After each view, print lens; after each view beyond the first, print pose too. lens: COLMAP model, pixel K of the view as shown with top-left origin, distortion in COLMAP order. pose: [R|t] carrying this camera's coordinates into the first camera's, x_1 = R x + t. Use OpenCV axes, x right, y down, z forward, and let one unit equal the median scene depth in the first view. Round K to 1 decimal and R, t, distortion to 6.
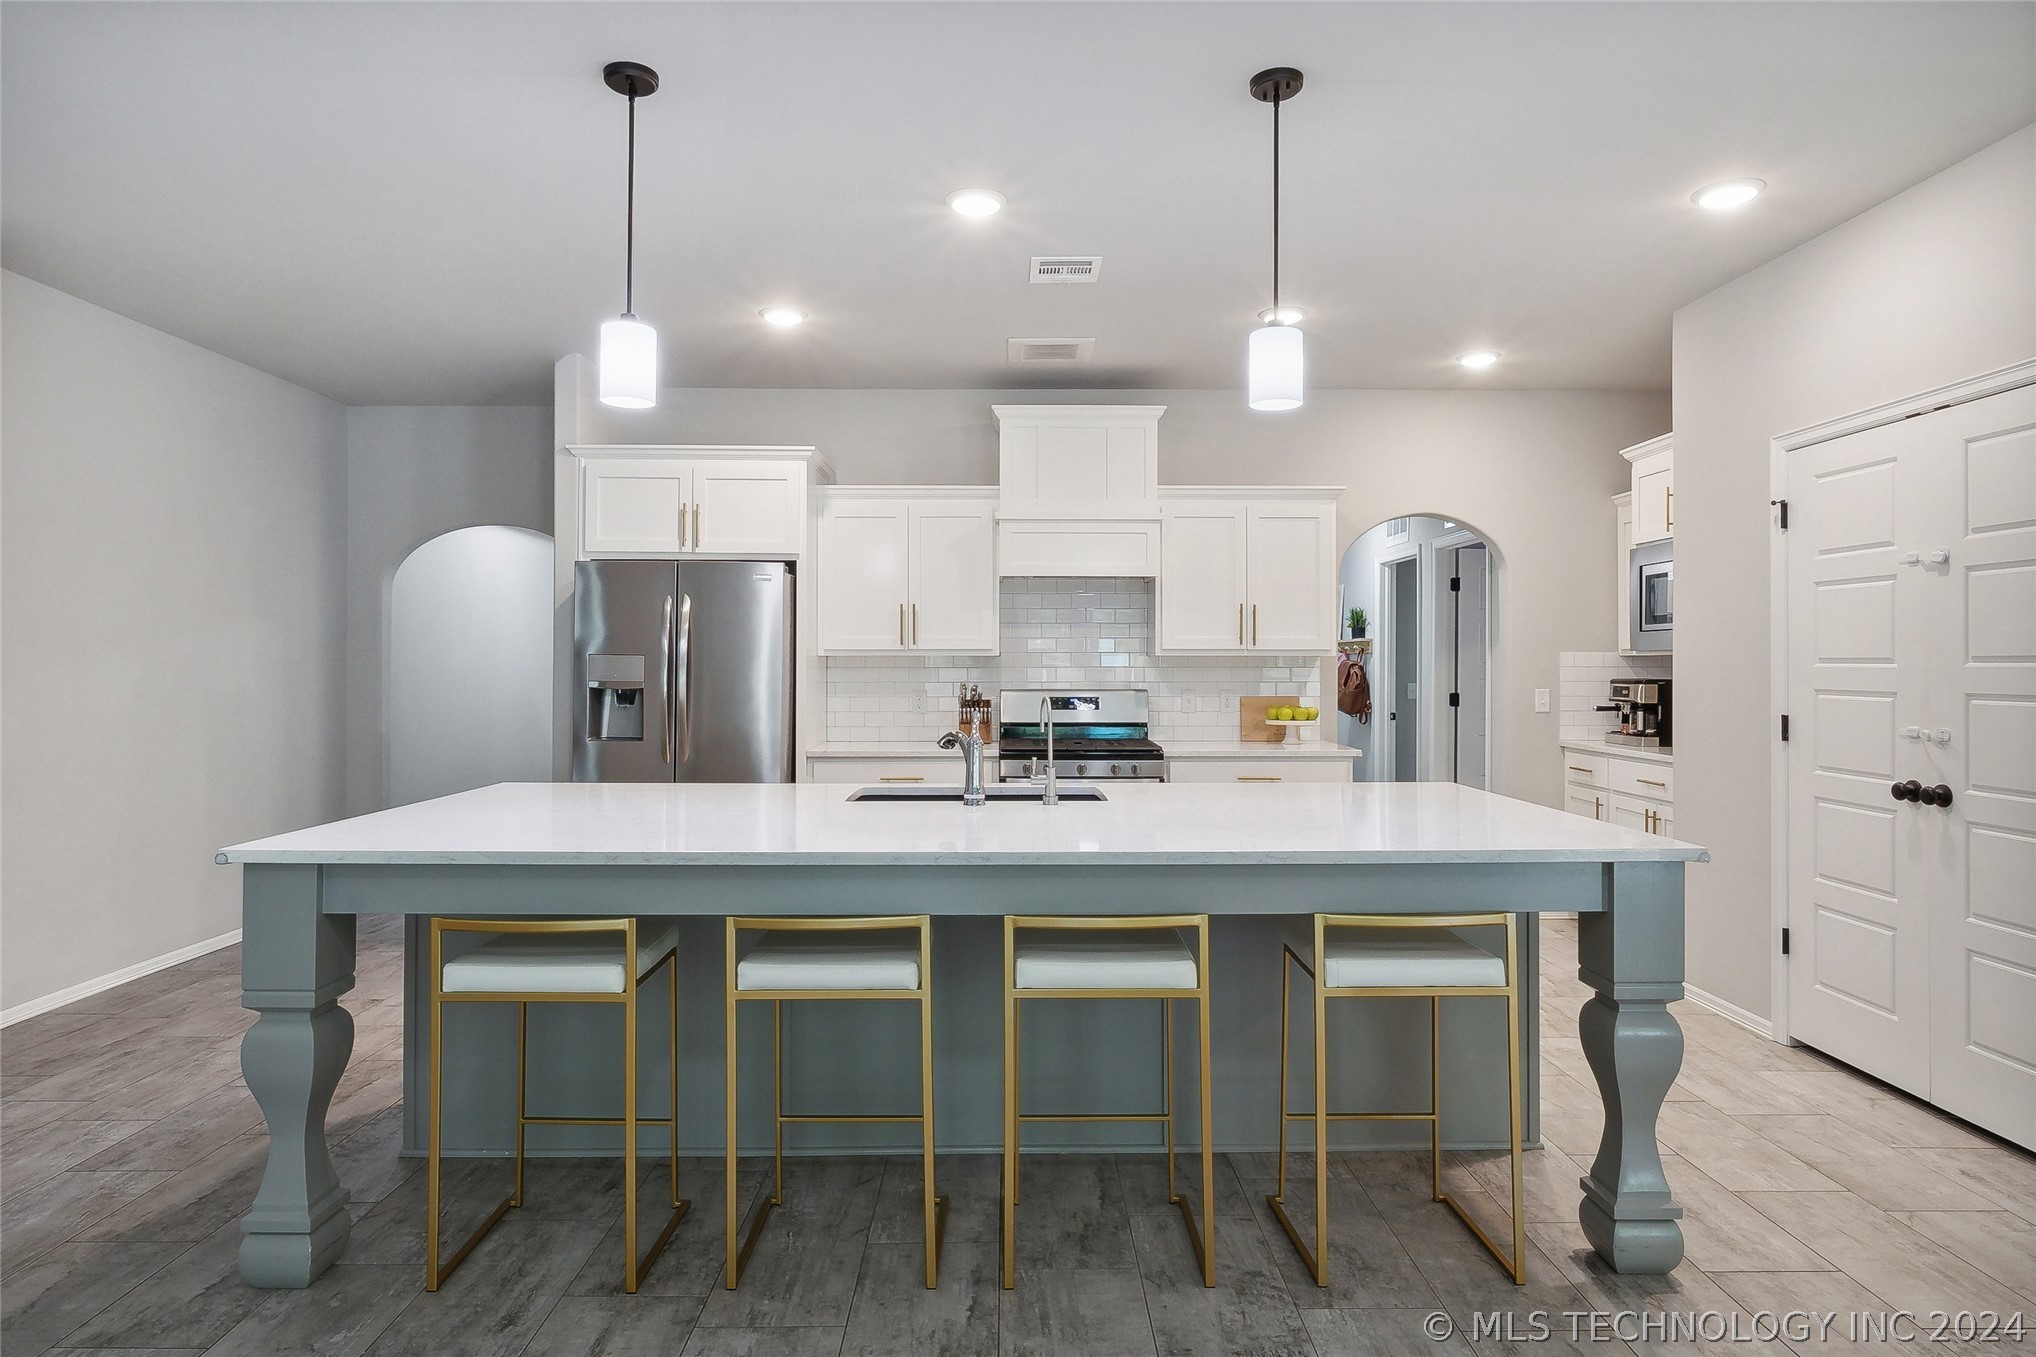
lens RADIAL K [[1157.5, 0, 1018.3], [0, 1157.5, 662.4], [0, 0, 1]] dist [-0.000109, -0.000096]
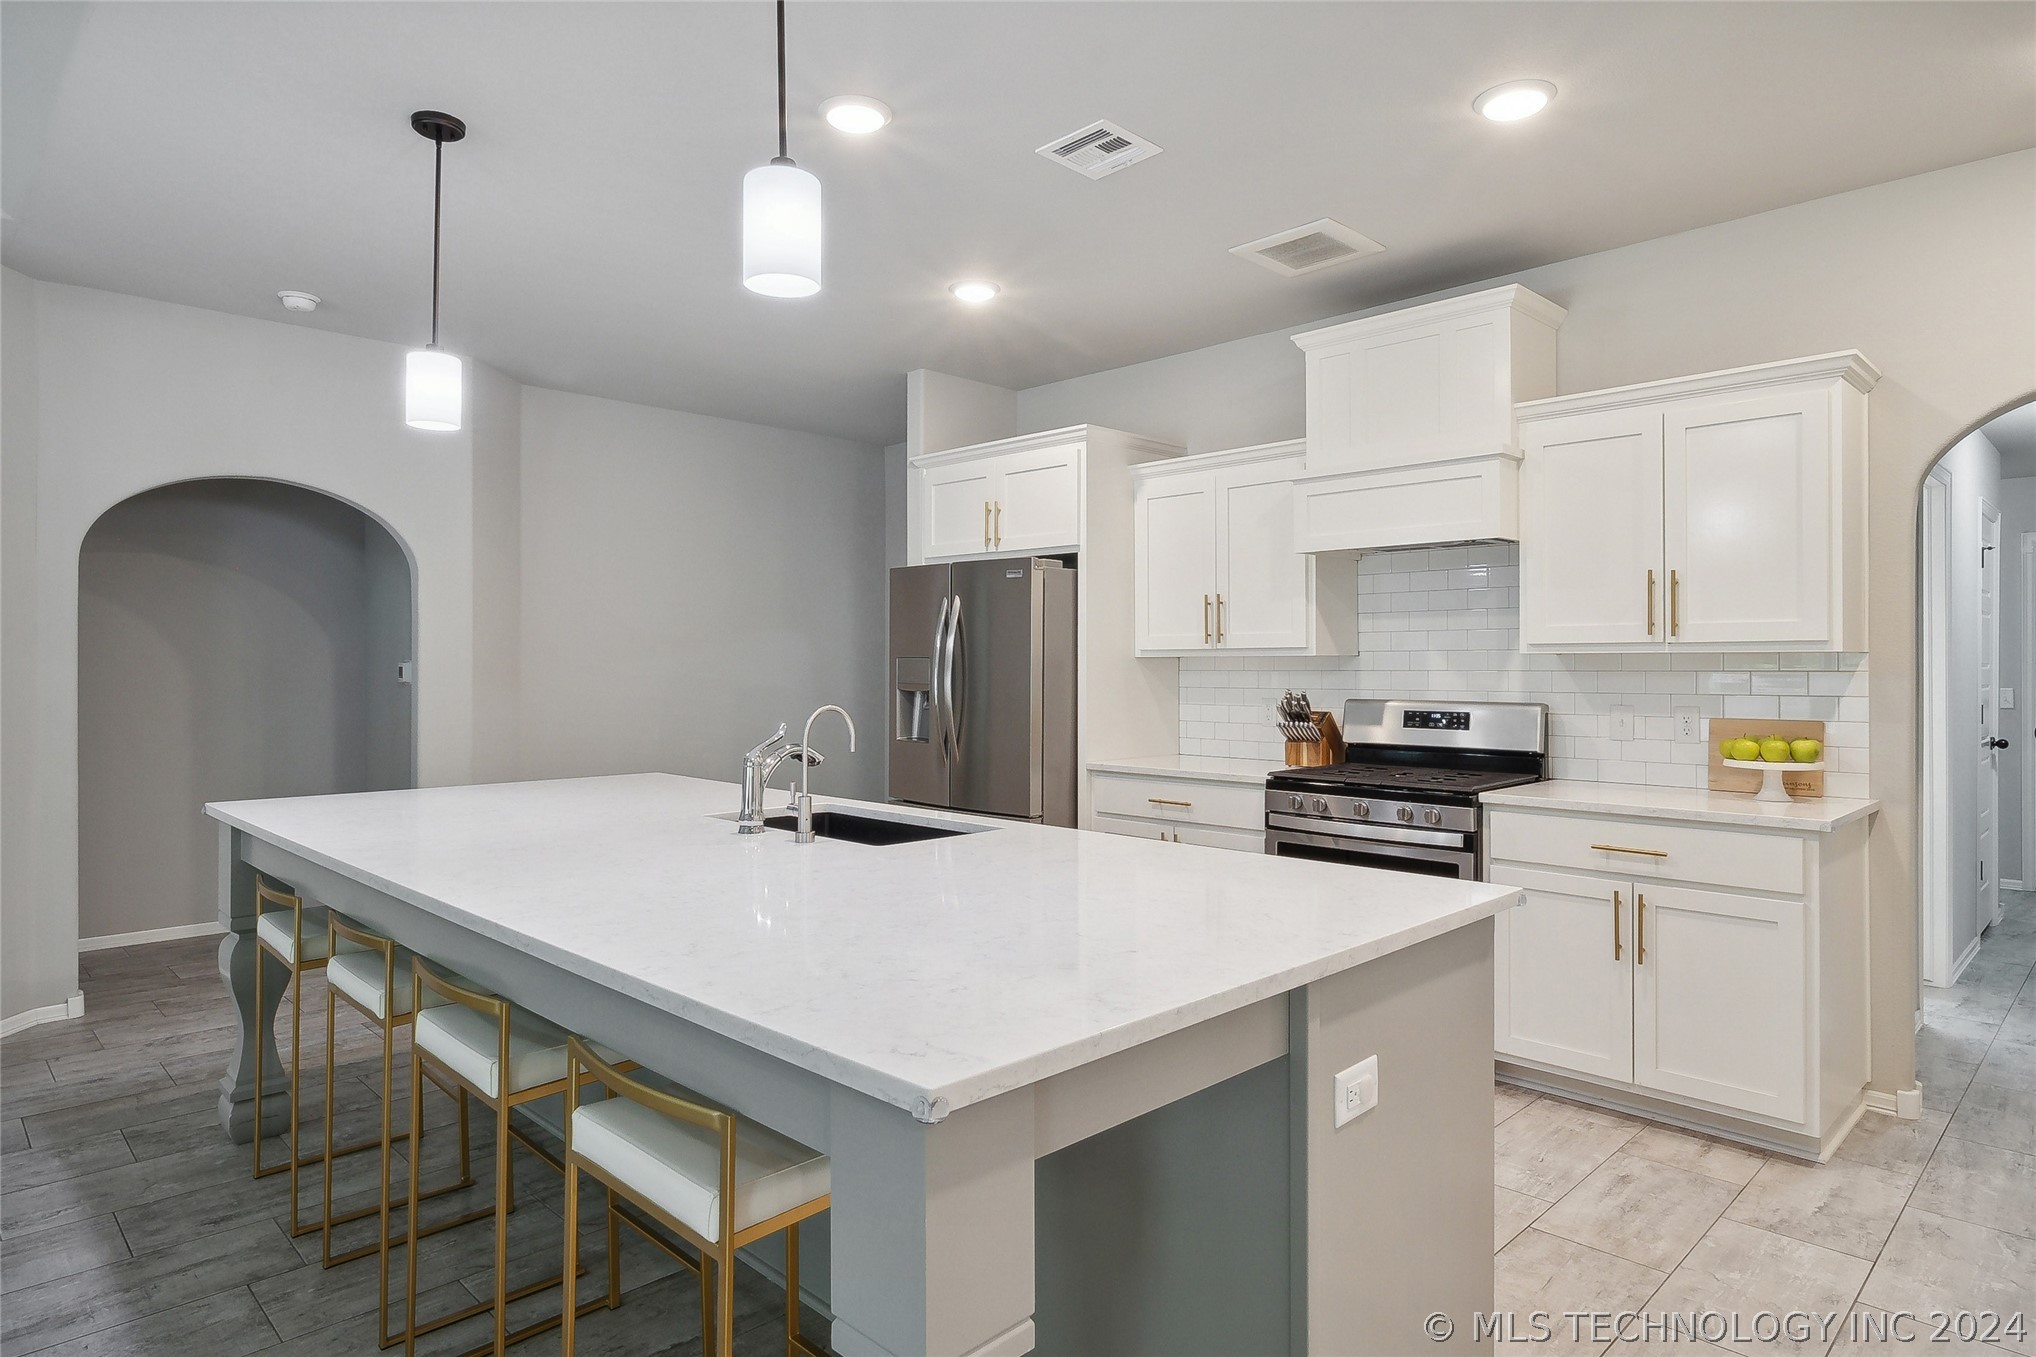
lens RADIAL K [[1157.5, 0, 1007.5], [0, 1157.5, 661.4], [0, 0, 1]] dist [-0.000109, -0.000096]
pose [[0.691745, -0.002968, -0.722136, 0.408269], [0.001892, 0.999996, -0.002297, -0.000391], [0.722139, 0.000223, 0.691748, 0.317044]]
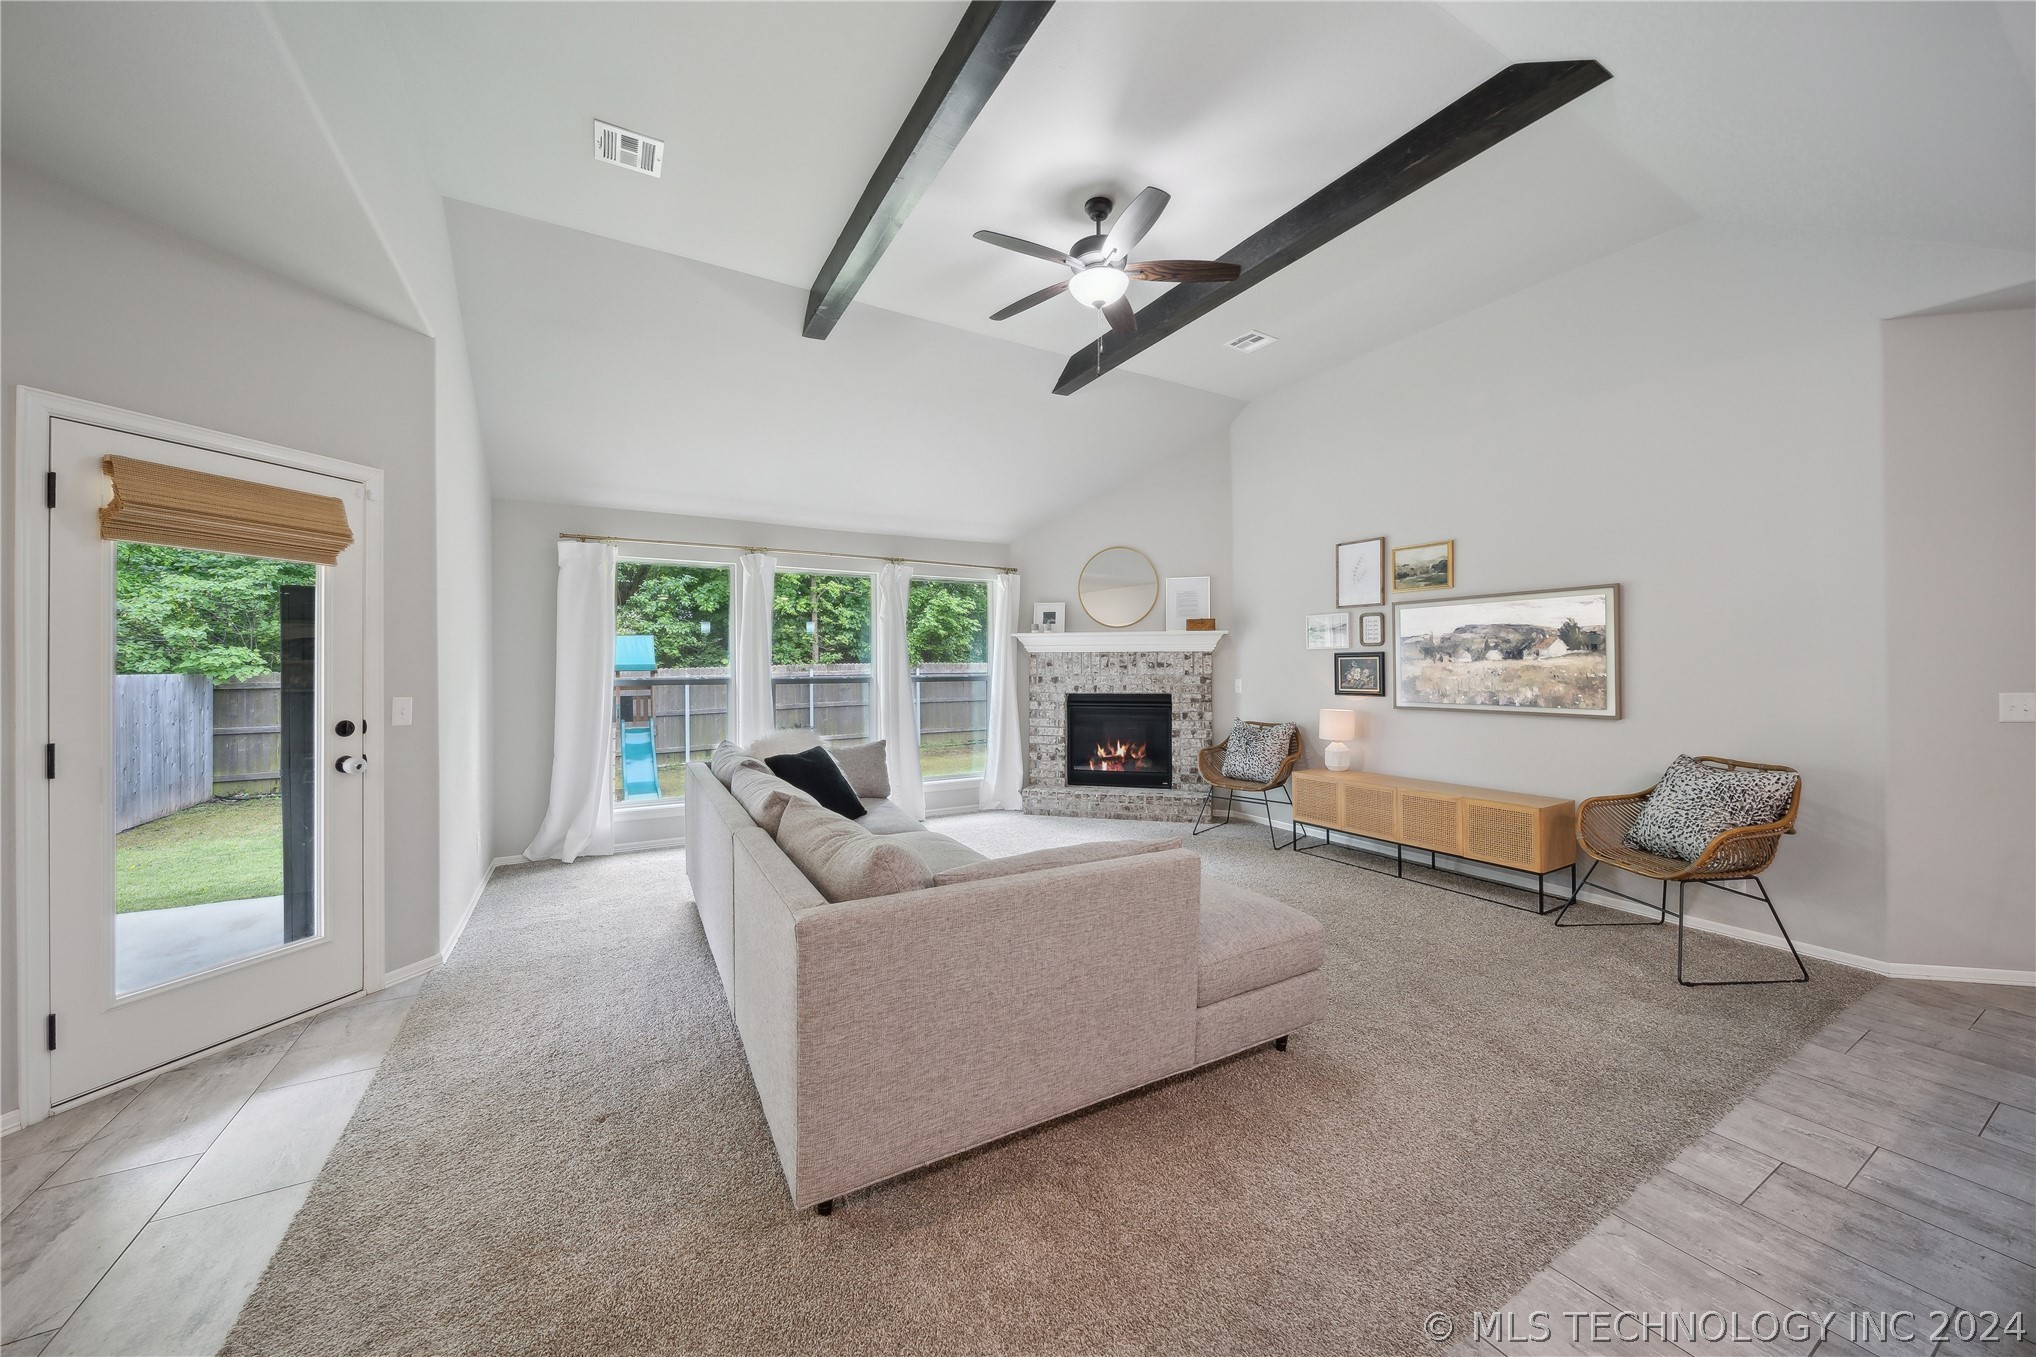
lens RADIAL K [[721.1, 0, 1020.3], [0, 721.1, 666.1], [0, 0, 1]] dist [0.001767, -0.001657]
pose [[-0.872854, 0.003125, -0.487971, 0.366545], [0.003662, 0.999993, -0.000147, 0.000645], [0.487967, -0.001915, -0.872860, 0.427370]]
